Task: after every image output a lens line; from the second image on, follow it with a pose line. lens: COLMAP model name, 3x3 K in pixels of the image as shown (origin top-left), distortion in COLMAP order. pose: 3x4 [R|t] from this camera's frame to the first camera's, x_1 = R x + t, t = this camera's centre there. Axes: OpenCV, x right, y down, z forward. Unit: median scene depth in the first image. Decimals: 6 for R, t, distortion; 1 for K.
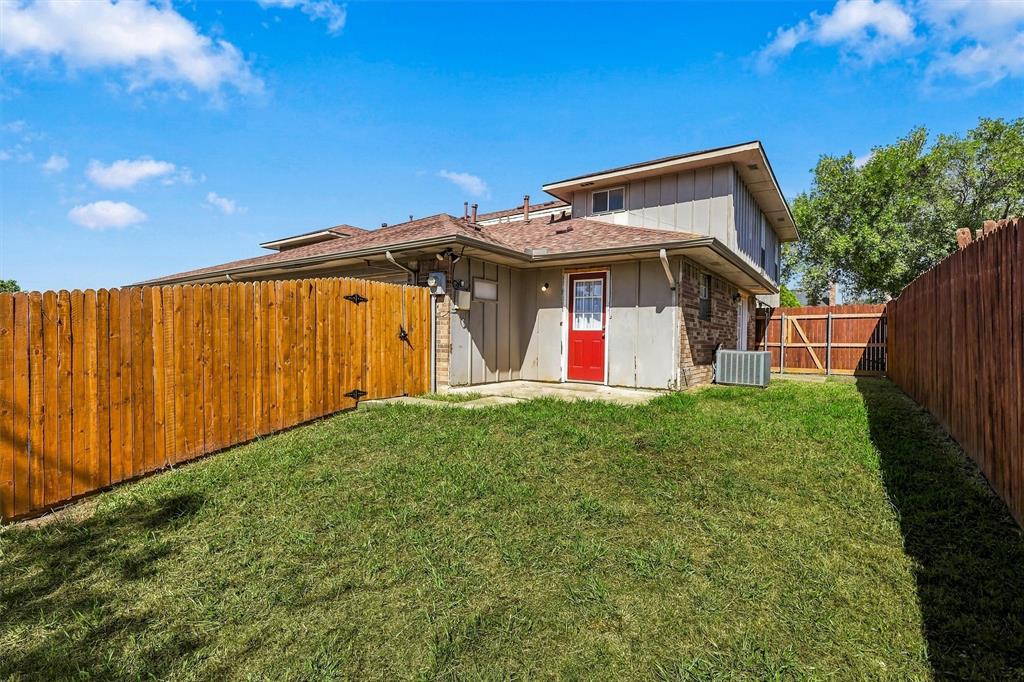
lens RADIAL K [[455.1, 0, 512.8], [0, 455.1, 339.2], [0, 0, 1]] dist [0.000881, -0.000217]
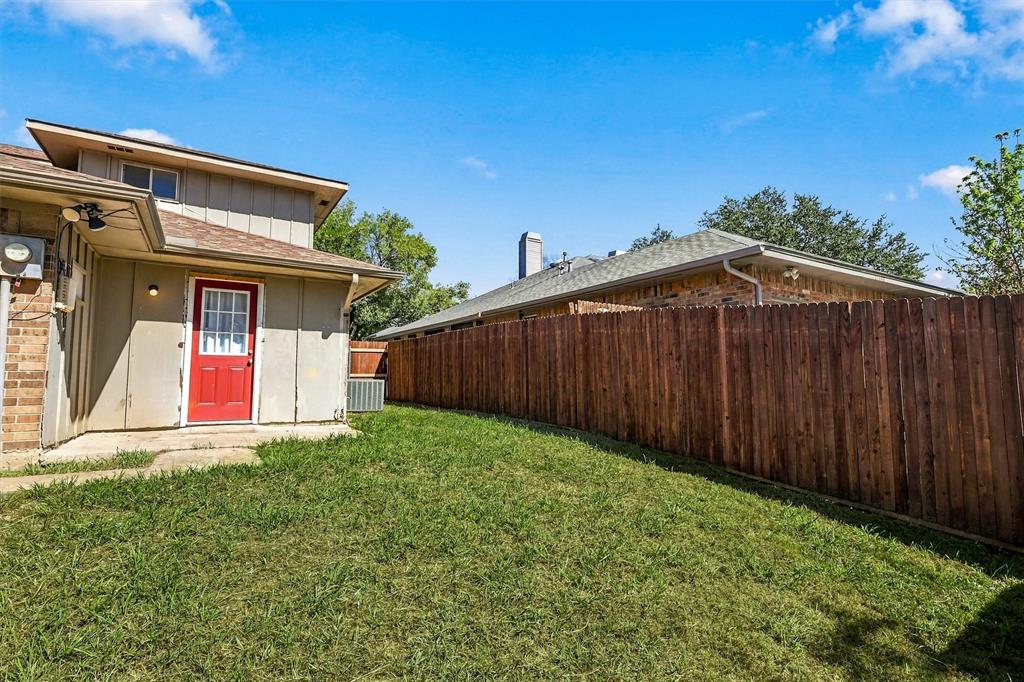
lens RADIAL K [[503.7, 0, 496.6], [0, 503.7, 334.8], [0, 0, 1]] dist [0.015092, 0.000086]
pose [[0.418680, 0.068742, 0.905528, -0.459359], [0.004345, 0.996968, -0.077692, 0.016295], [-0.908124, 0.036463, 0.417112, 0.246602]]
